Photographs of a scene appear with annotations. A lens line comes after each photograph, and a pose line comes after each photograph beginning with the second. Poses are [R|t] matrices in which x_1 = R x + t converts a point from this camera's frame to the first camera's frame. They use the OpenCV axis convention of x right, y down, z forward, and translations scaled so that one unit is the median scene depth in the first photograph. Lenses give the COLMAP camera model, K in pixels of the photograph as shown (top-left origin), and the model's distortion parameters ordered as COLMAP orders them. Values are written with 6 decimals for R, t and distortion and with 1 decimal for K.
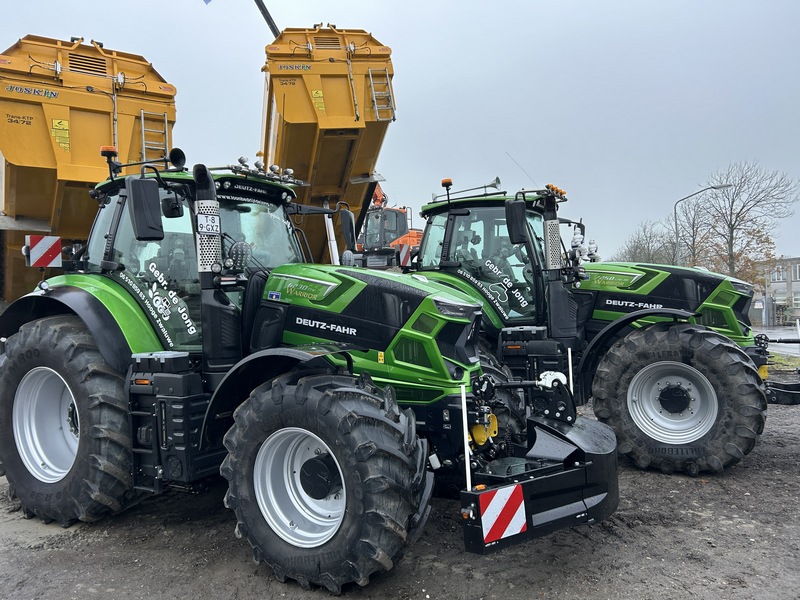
lens RADIAL K [[601.2, 0, 395.1], [0, 601.2, 303.2], [0, 0, 1]] dist [0.052207, -0.052343]
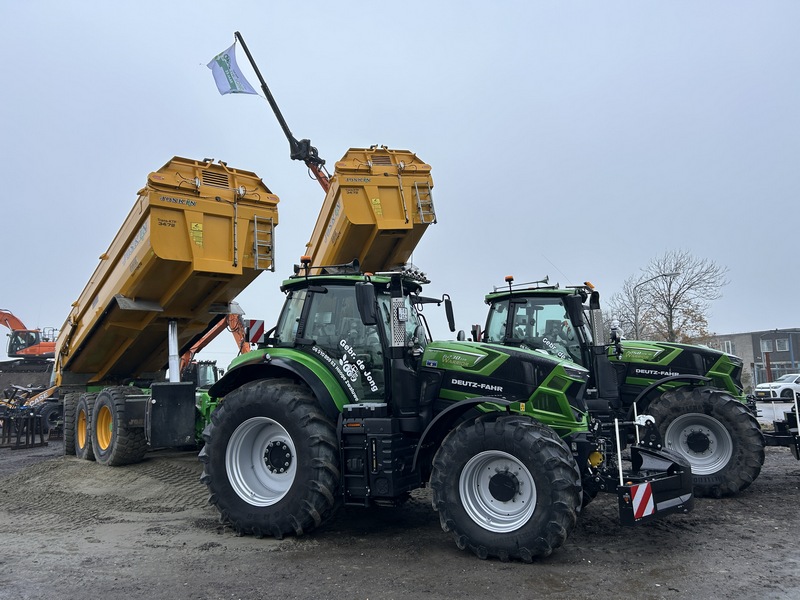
lens RADIAL K [[601.2, 0, 397.7], [0, 601.2, 299.9], [0, 0, 1]] dist [0.052207, -0.052343]
pose [[0.995210, 0.013153, 0.096871, -0.406938], [-0.000808, 0.991981, -0.126387, 0.016582], [-0.097756, 0.125703, 0.987240, -0.378837]]
